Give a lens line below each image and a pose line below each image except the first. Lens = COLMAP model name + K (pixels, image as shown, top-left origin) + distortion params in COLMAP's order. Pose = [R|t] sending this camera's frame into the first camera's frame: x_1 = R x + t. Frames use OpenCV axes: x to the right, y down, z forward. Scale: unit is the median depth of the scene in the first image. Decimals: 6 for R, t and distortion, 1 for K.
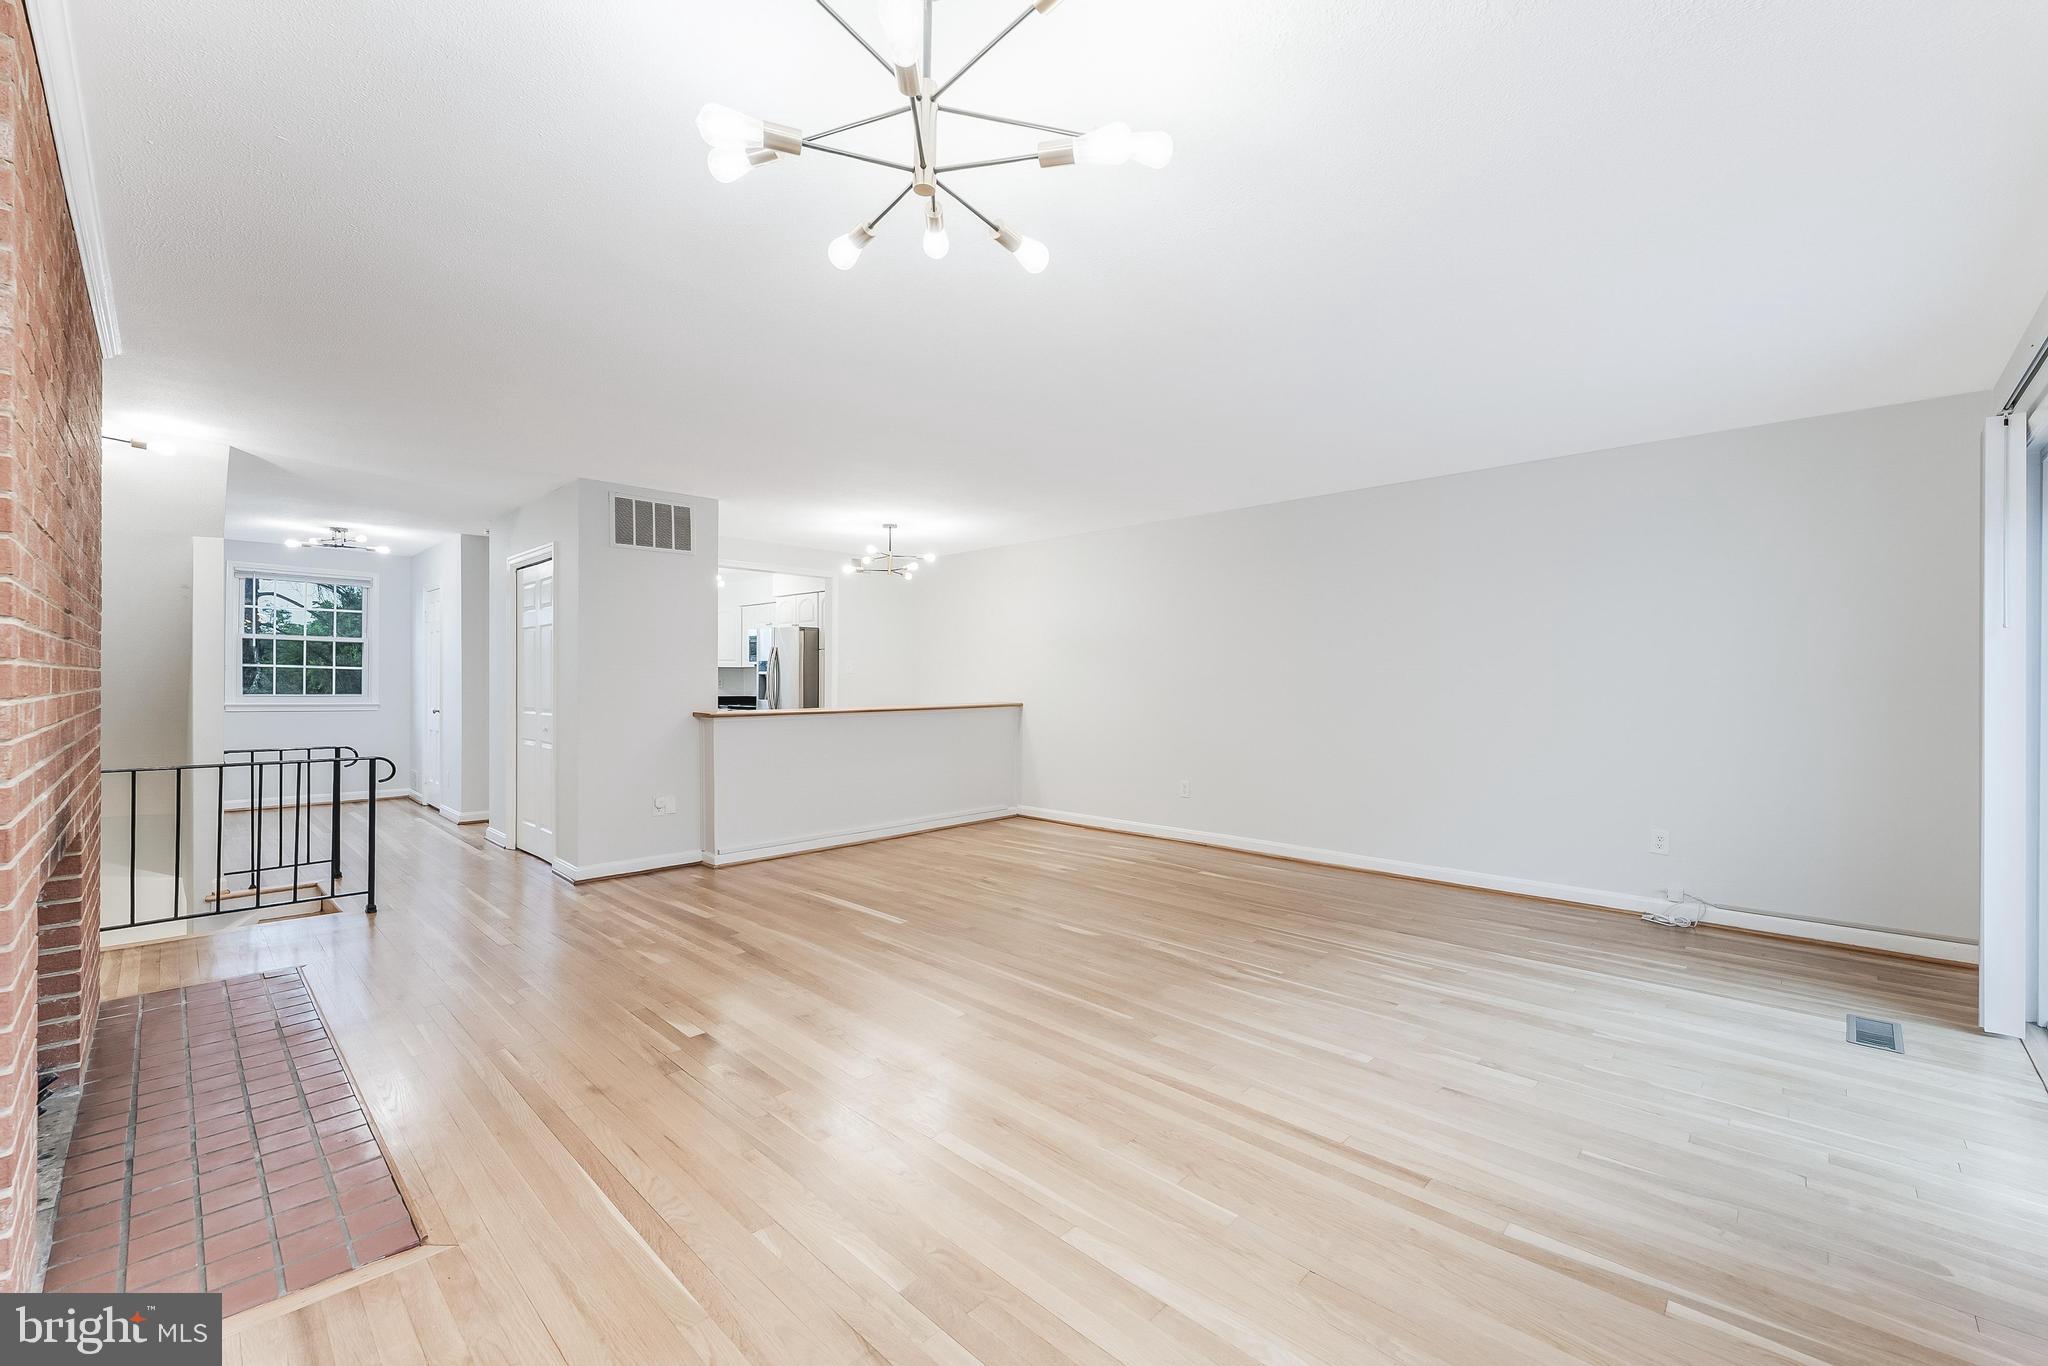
lens RADIAL K [[835.4, 0, 1014.6], [0, 835.4, 688.6], [0, 0, 1]] dist [-0.040854, 0.000357]
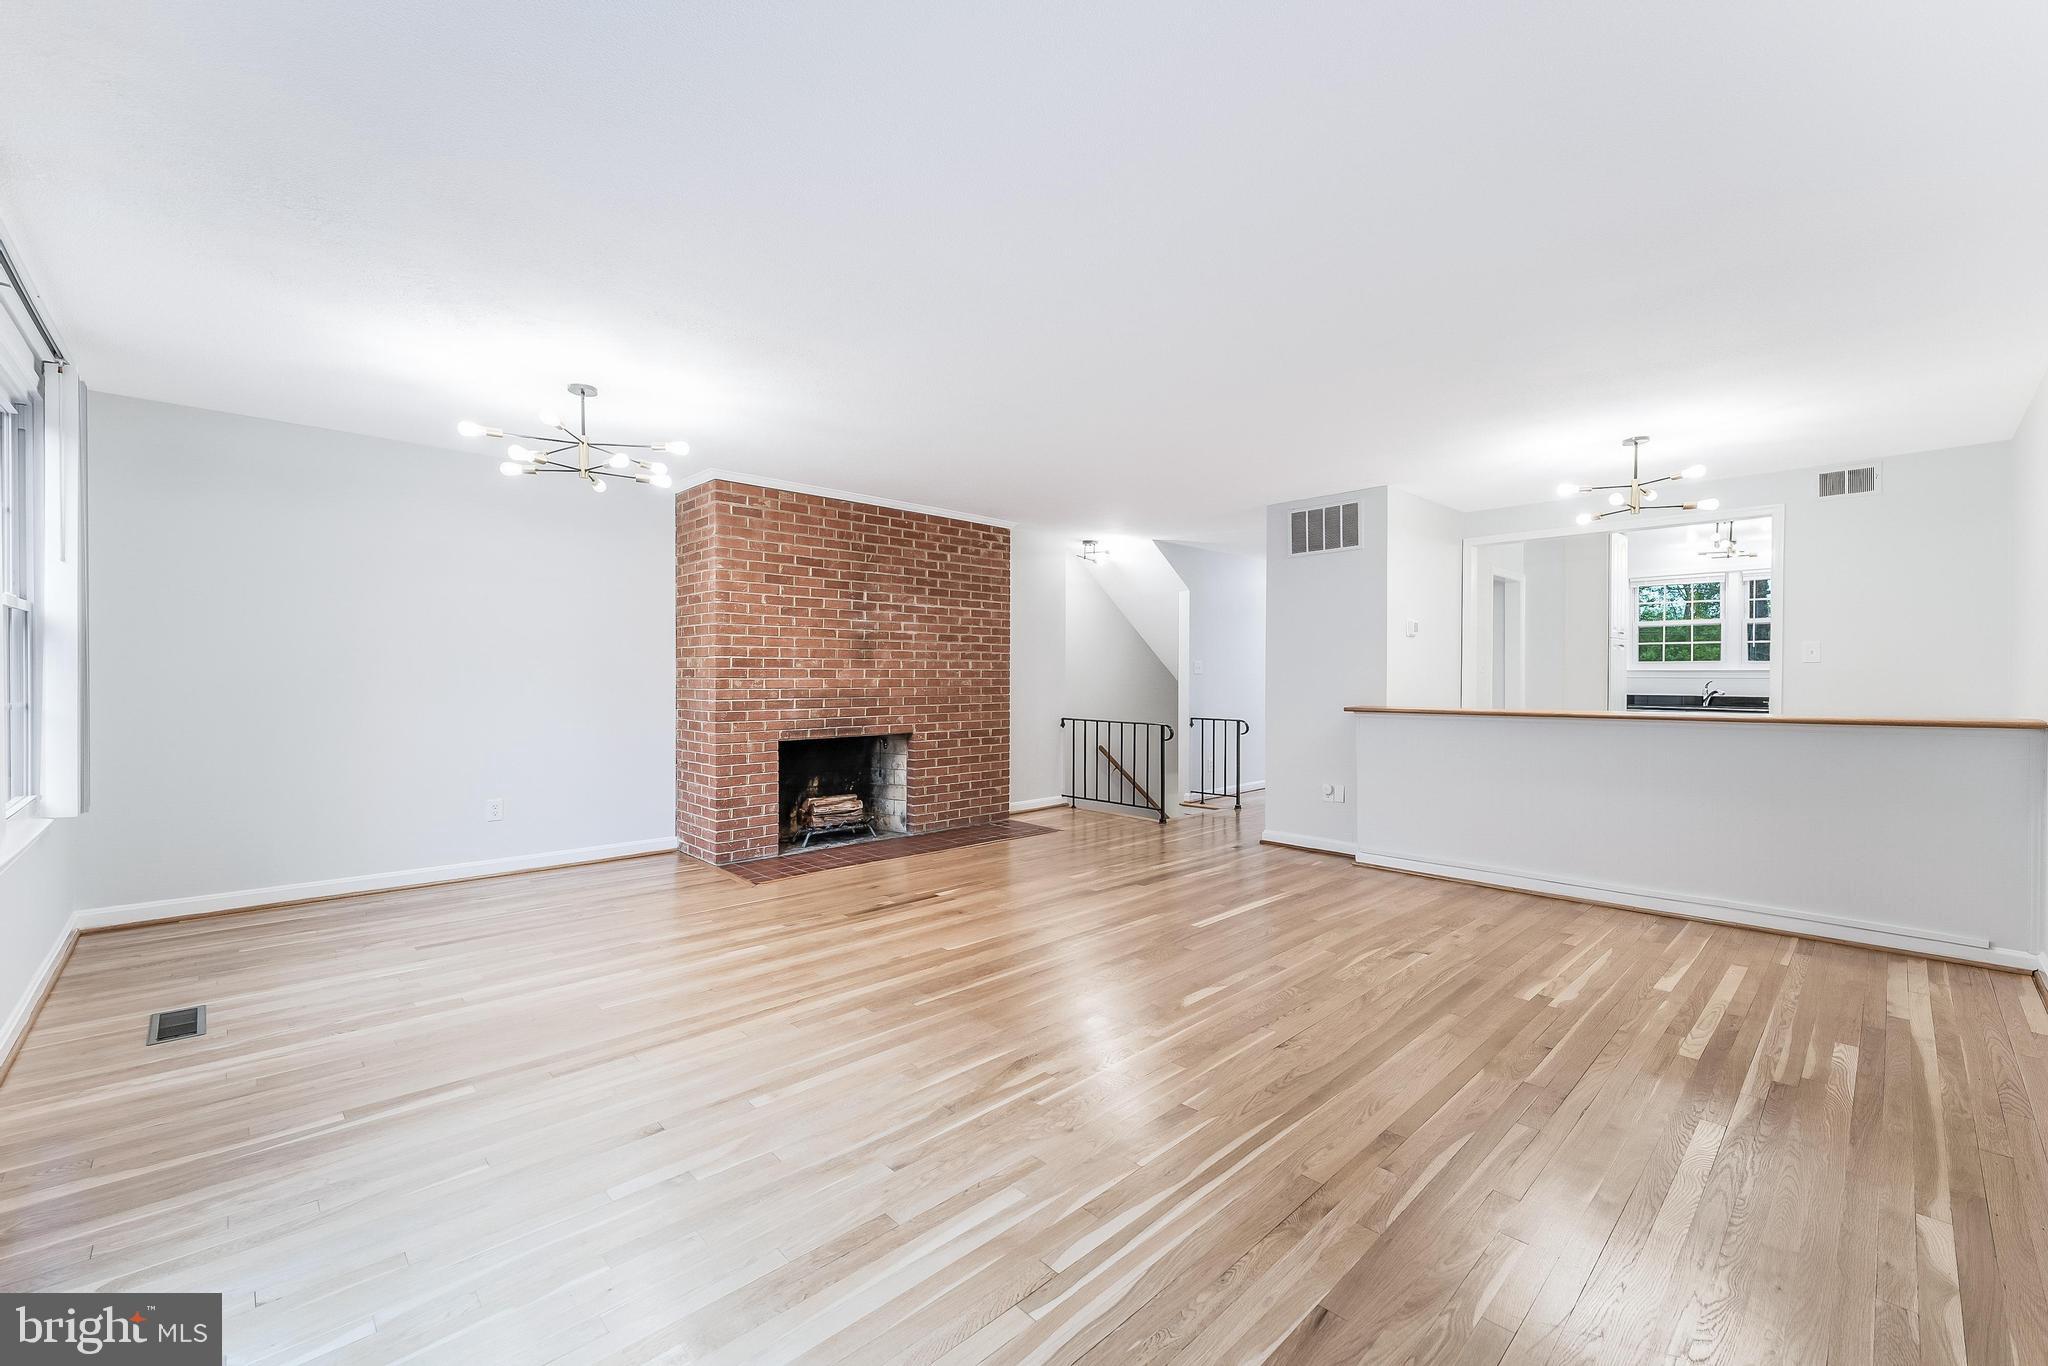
lens RADIAL K [[817.5, 0, 1027.0], [0, 817.5, 676.0], [0, 0, 1]] dist [0.002957, -0.000202]
pose [[-0.025442, 0.005542, -0.999661, 0.823249], [0.005177, 0.999972, 0.005412, -0.018135], [0.999663, -0.005037, -0.025470, 0.821701]]
